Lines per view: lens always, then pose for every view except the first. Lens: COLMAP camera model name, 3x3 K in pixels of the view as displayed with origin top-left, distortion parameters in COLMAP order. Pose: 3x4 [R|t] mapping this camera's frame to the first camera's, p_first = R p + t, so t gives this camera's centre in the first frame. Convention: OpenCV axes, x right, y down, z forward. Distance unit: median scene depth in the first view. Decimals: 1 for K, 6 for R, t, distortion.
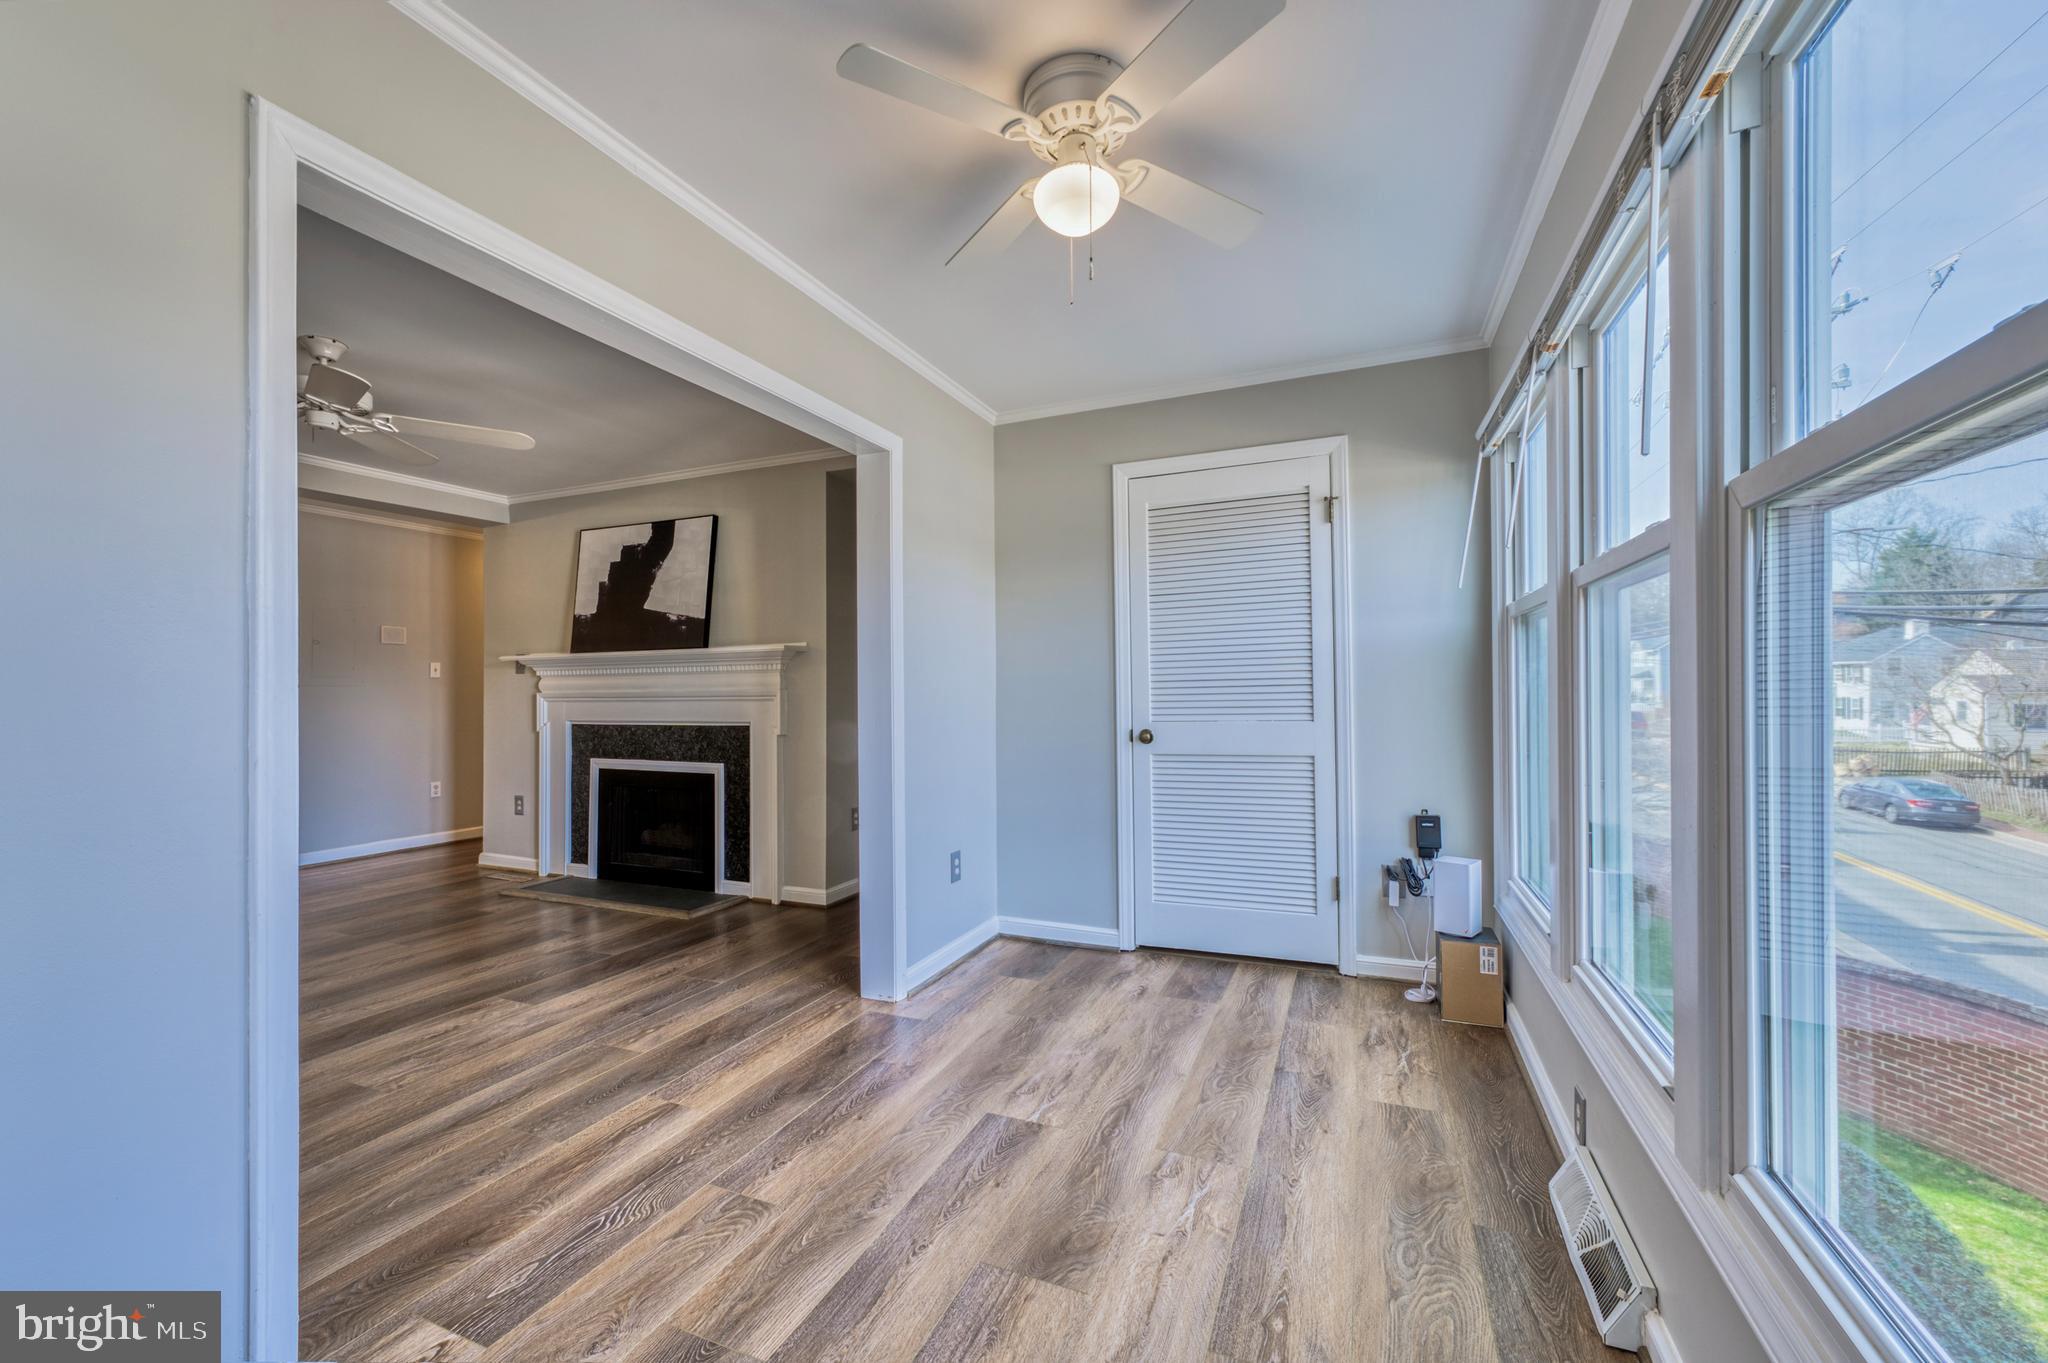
lens RADIAL K [[823.9, 0, 1024.0], [0, 823.9, 681.5], [0, 0, 1]] dist [-0.000360, 0.000009]
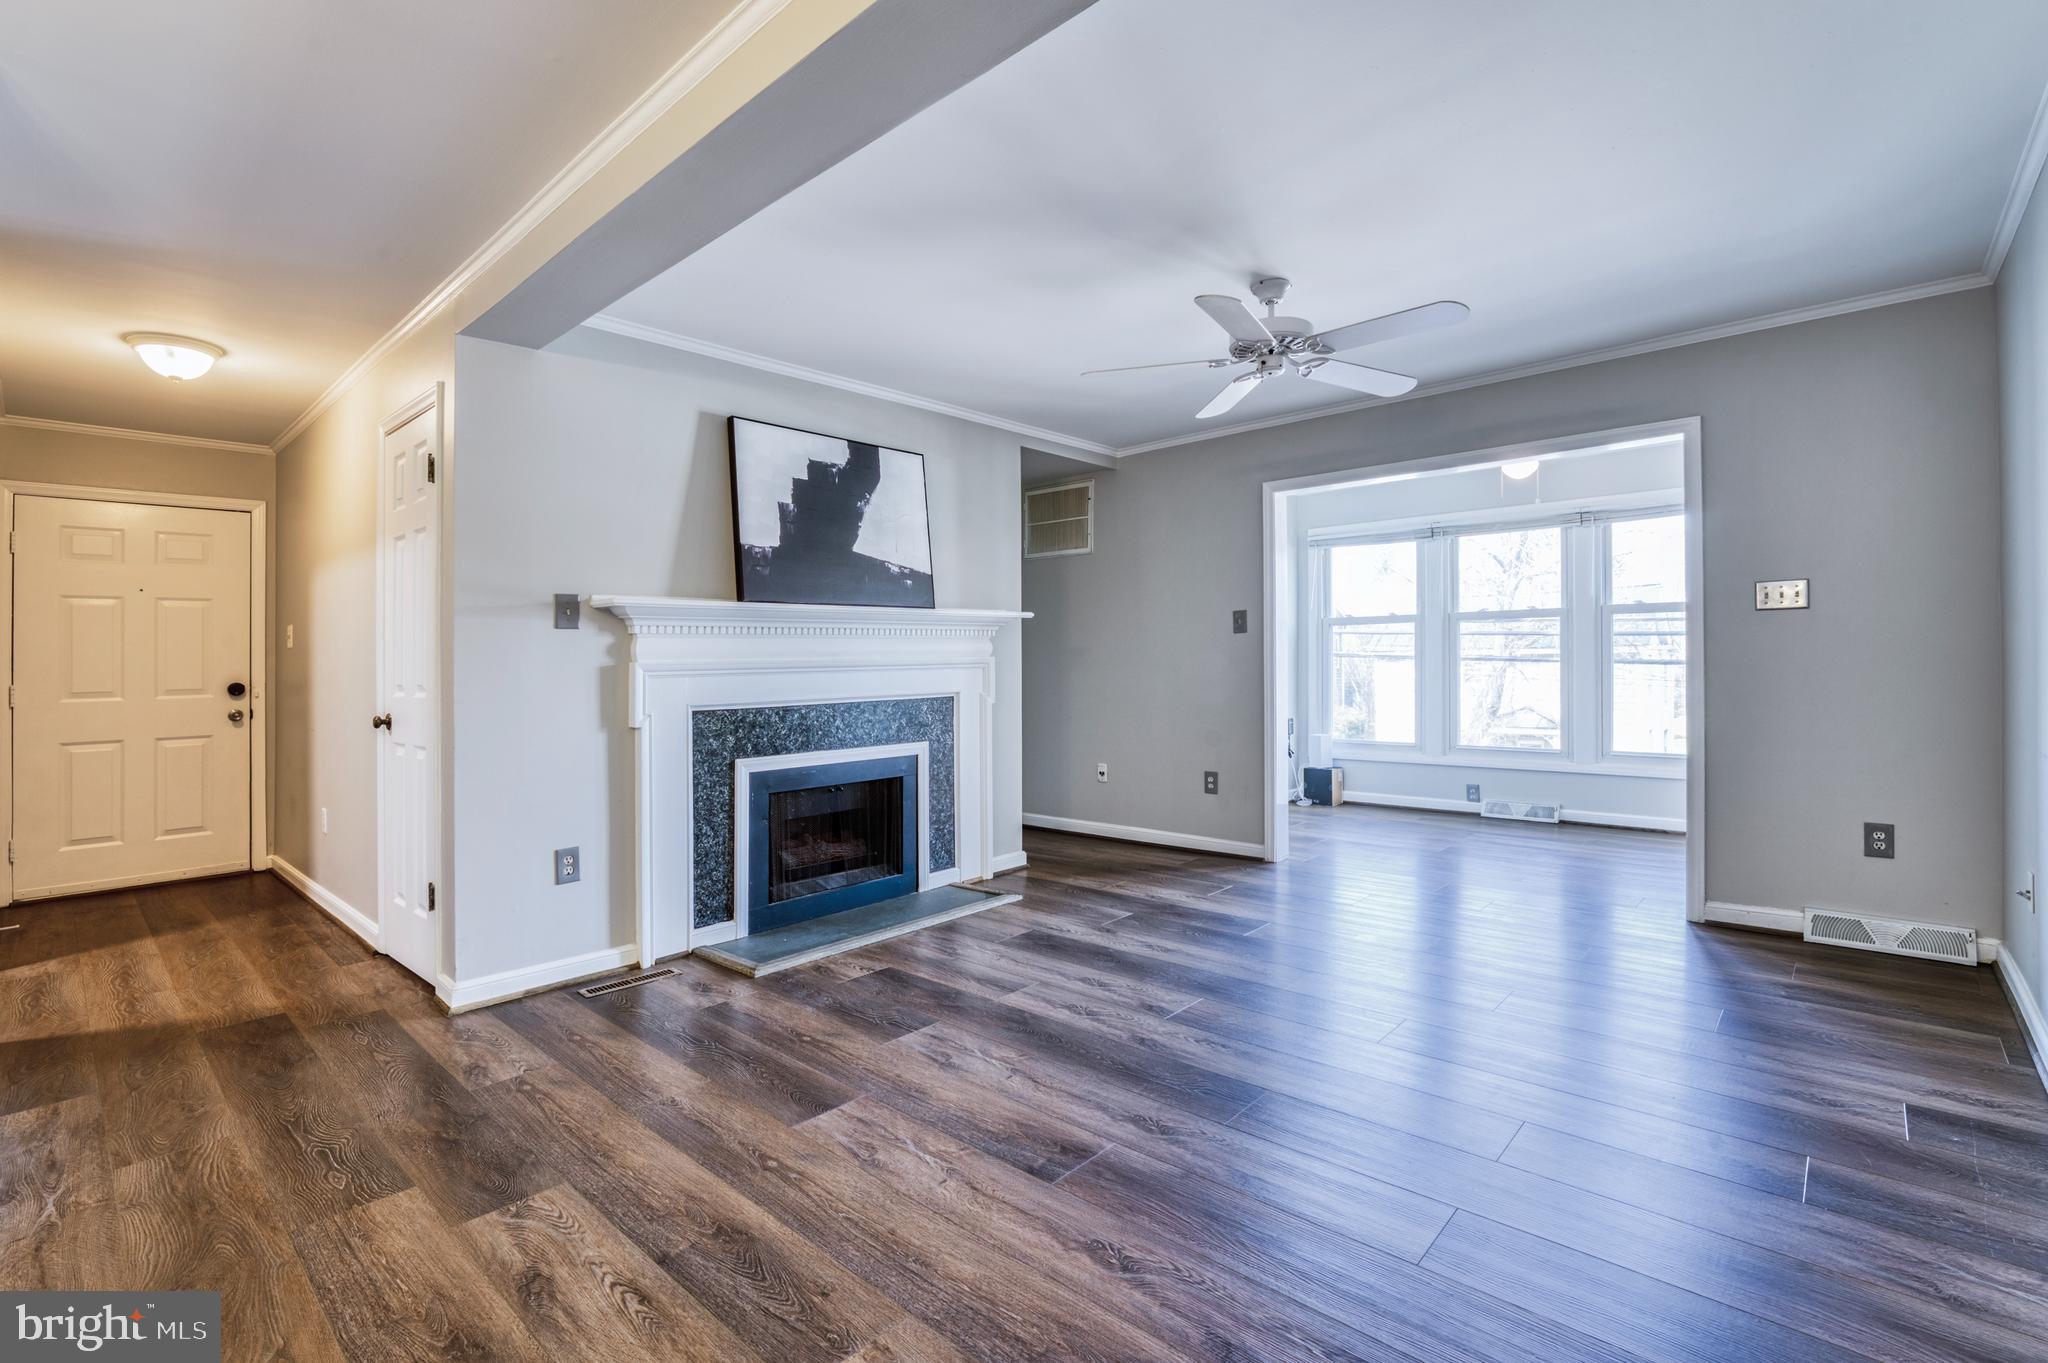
lens RADIAL K [[922.0, 0, 988.6], [0, 922.0, 677.1], [0, 0, 1]] dist [-0.003480, -0.000506]
pose [[0.350814, -0.011762, 0.936371, -1.222836], [0.005770, 0.999929, 0.010399, 0.020757], [-0.936427, 0.001754, 0.350857, 0.577639]]
